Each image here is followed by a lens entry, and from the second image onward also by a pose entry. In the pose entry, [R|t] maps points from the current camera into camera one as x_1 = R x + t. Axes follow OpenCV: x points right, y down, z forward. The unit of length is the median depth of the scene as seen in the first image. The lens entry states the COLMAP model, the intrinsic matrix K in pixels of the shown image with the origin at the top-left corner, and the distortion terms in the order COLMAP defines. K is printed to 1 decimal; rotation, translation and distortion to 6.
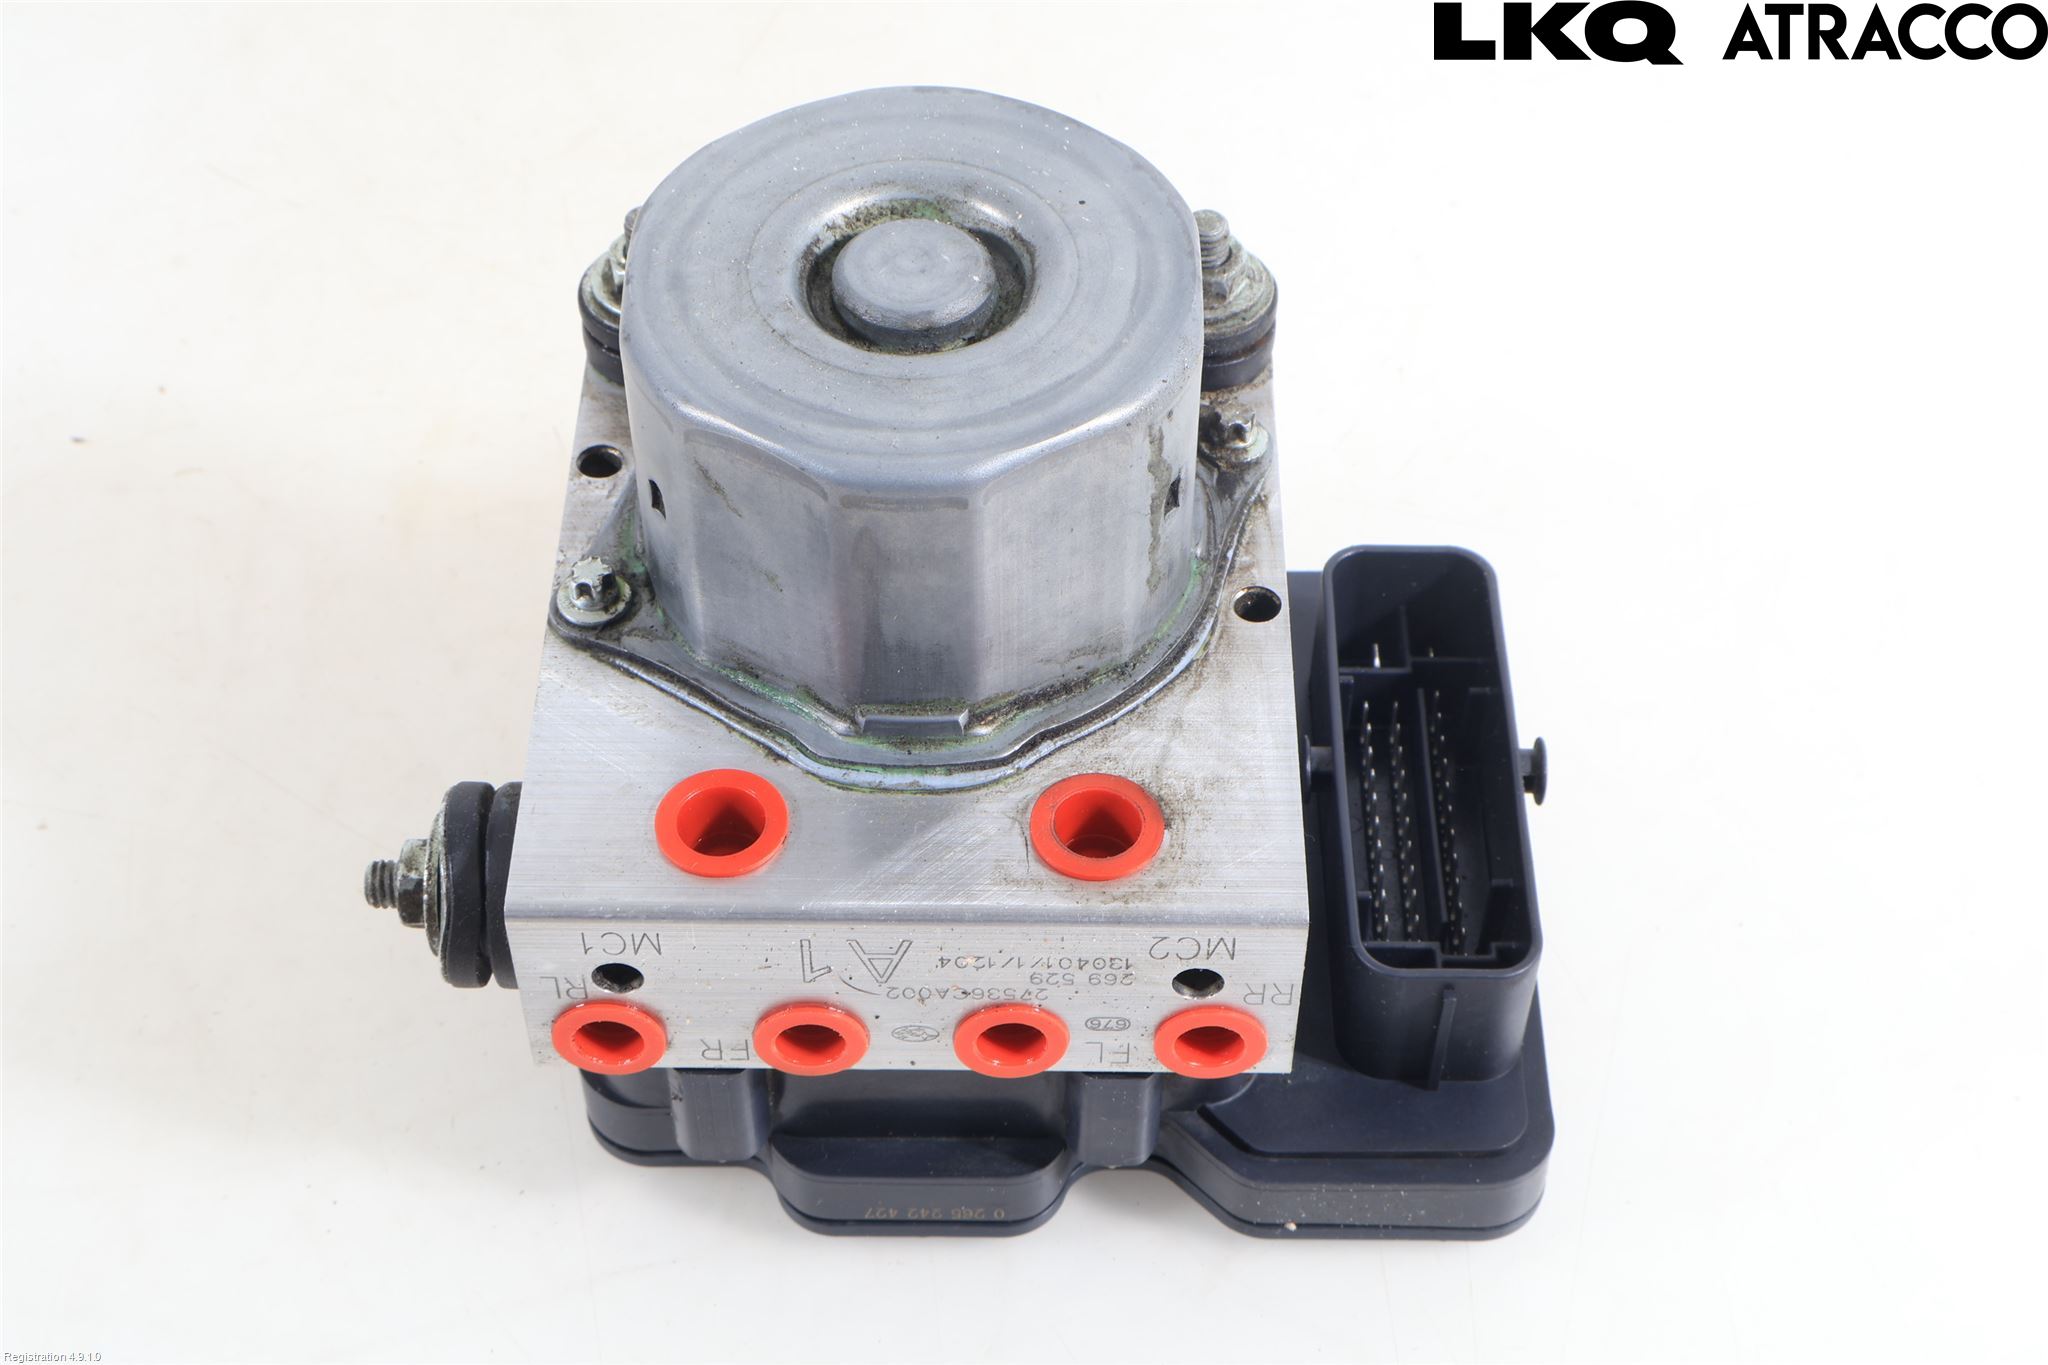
lens RADIAL K [[3092.2, 0, 1024.0], [0, 3092.2, 682.5], [0, 0, 1]] dist [-0.159536, 0.003287]
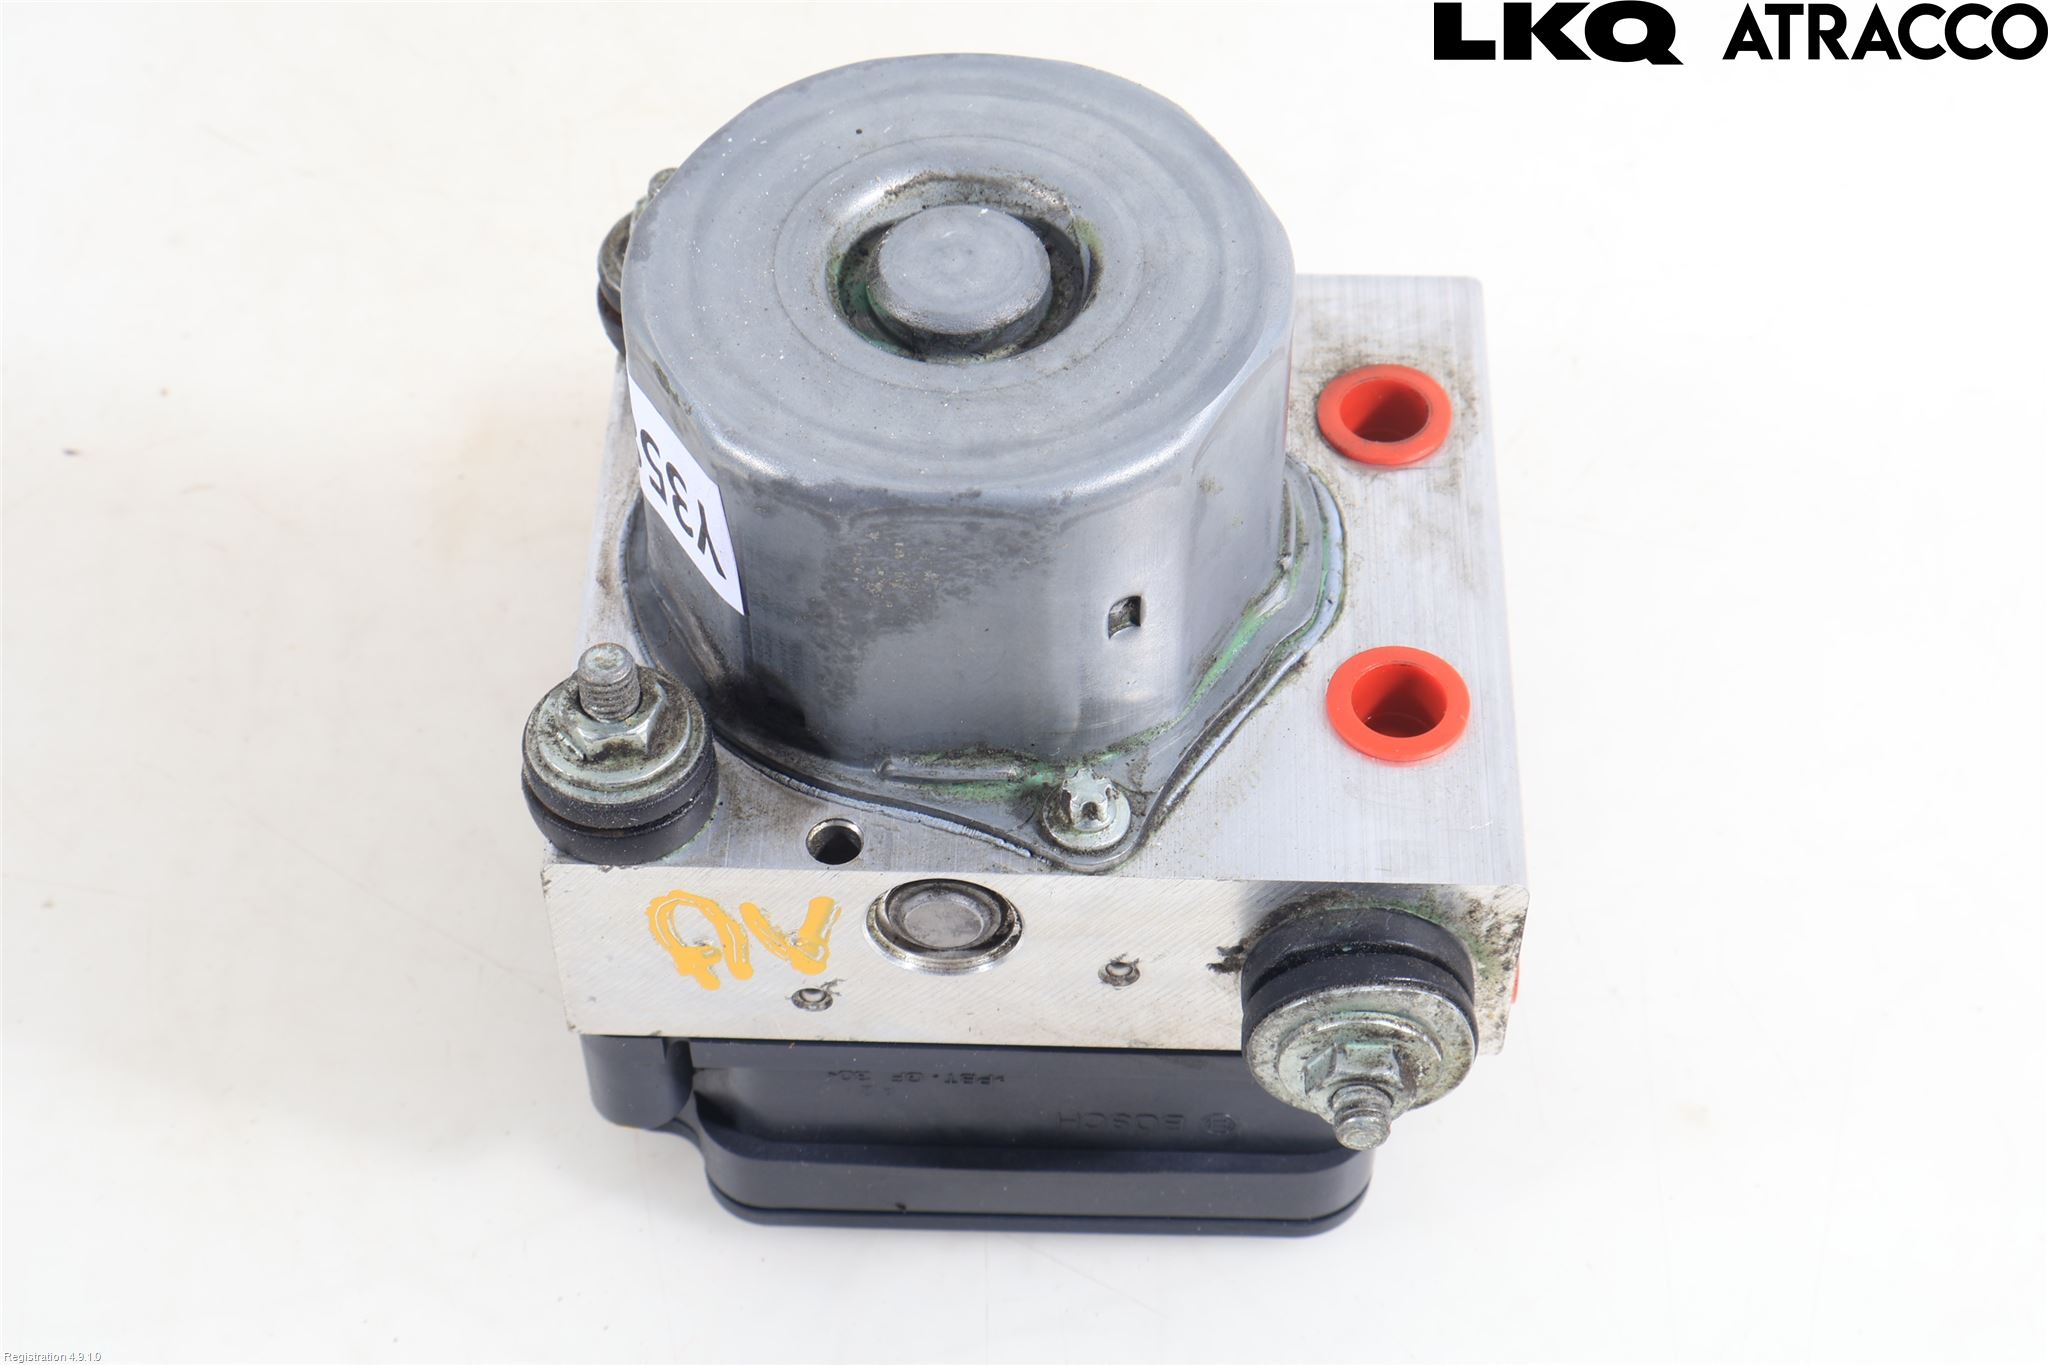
lens RADIAL K [[3619.6, 0, 1024.0], [0, 3619.6, 682.5], [0, 0, 1]] dist [-0.071183, -0.053232]
pose [[0.023869, -0.770046, 0.637542, -0.785786], [0.758201, 0.429593, 0.490490, -0.573817], [-0.651583, 0.471678, 0.594104, 0.418652]]
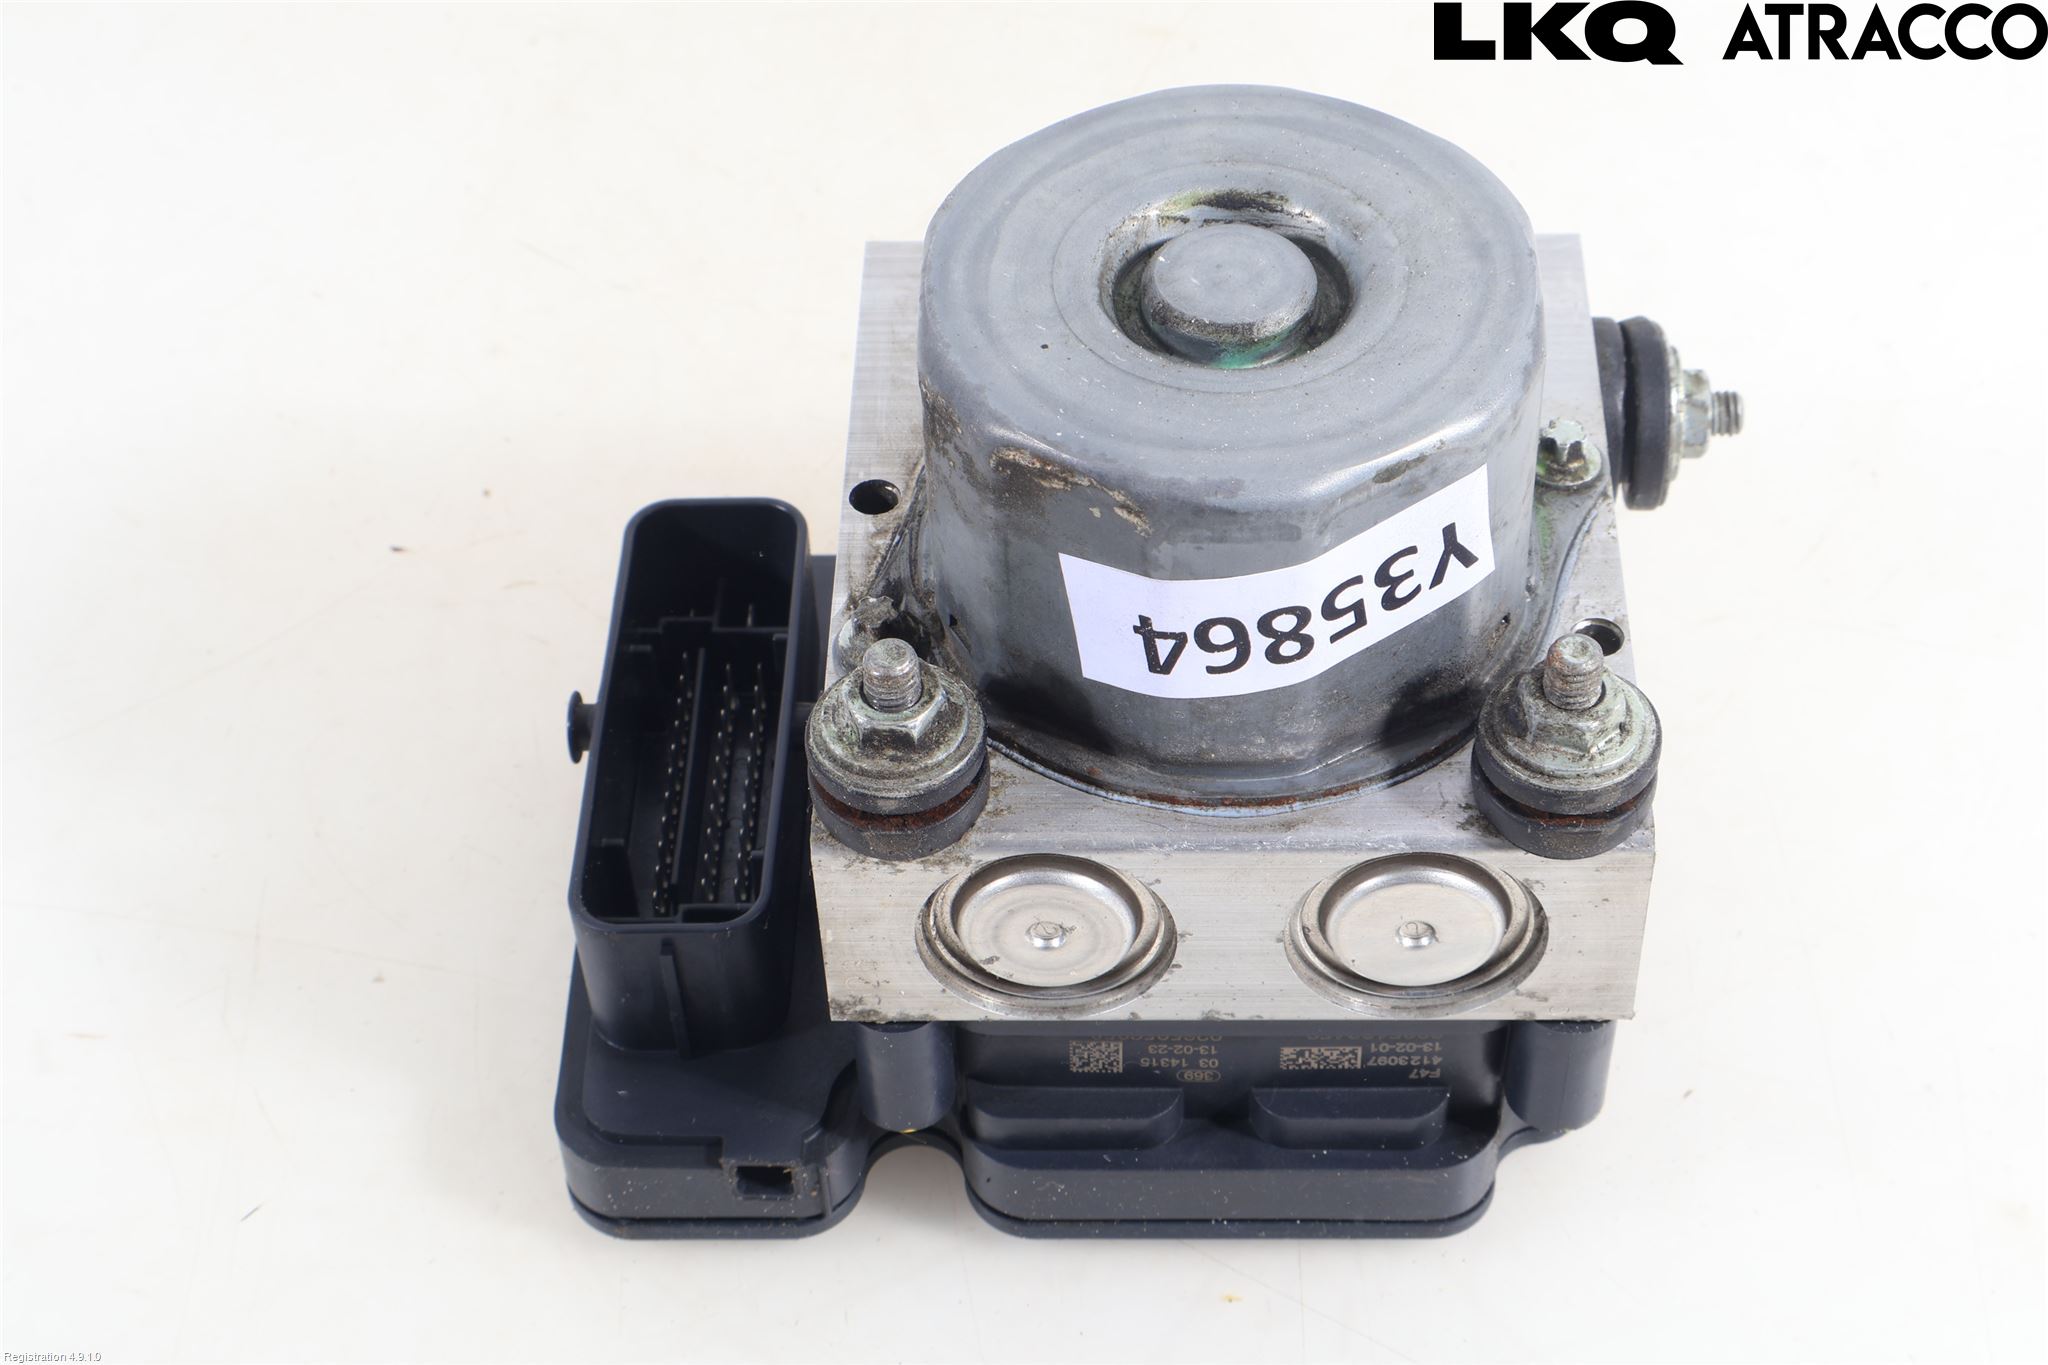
lens RADIAL K [[3619.6, 0, 1024.0], [0, 3619.6, 682.5], [0, 0, 1]] dist [-0.071183, -0.053232]
pose [[-0.999296, 0.006619, 0.036931, -0.013297], [0.036054, -0.103046, 0.994023, -1.217281], [0.010386, 0.994655, 0.102735, 0.996931]]
